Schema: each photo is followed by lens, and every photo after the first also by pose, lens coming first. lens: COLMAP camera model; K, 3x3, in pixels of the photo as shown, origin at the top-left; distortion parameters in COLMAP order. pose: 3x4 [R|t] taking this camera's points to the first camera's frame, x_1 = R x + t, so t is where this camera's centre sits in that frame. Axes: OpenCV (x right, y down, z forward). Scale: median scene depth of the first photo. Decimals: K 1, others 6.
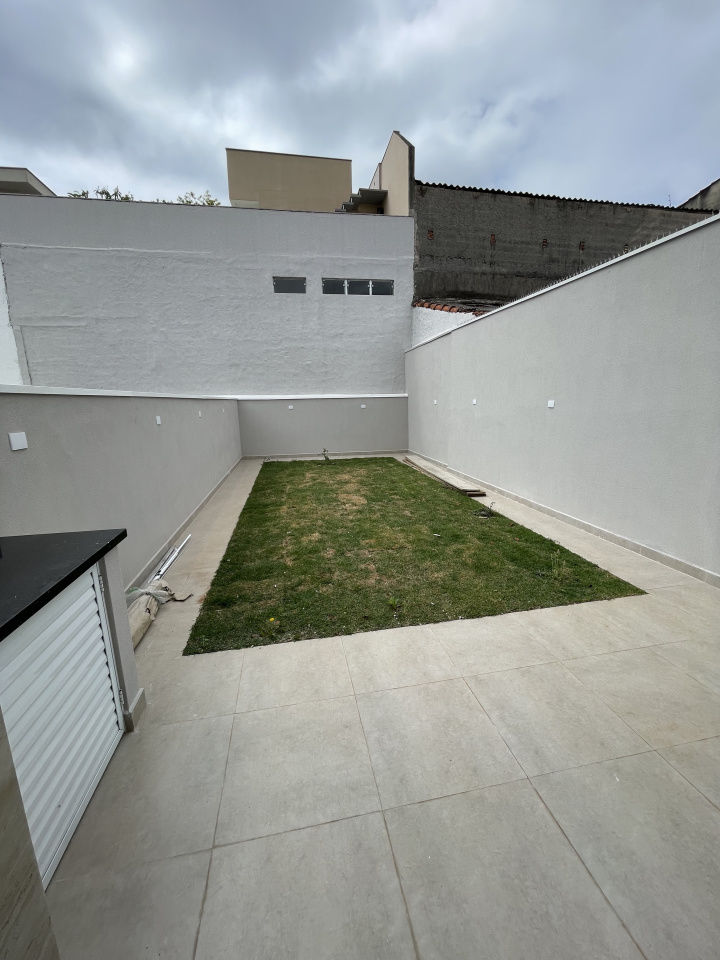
lens RADIAL K [[390.0, 0, 361.0], [0, 390.0, 478.1], [0, 0, 1]] dist [-0.003793, 0.001723]
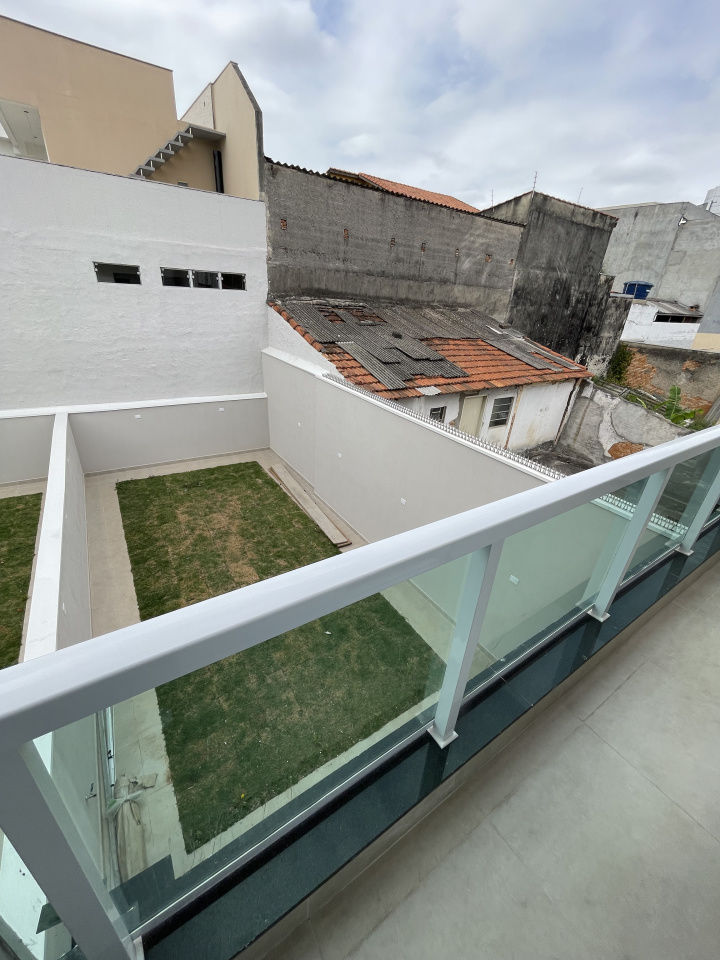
lens RADIAL K [[390.0, 0, 360.4], [0, 390.0, 480.5], [0, 0, 1]] dist [-0.003793, 0.001723]
pose [[0.919758, -0.097529, 0.380174, -0.065246], [-0.007759, 0.963926, 0.266056, -0.288366], [-0.392408, -0.247657, 0.885823, -0.040694]]
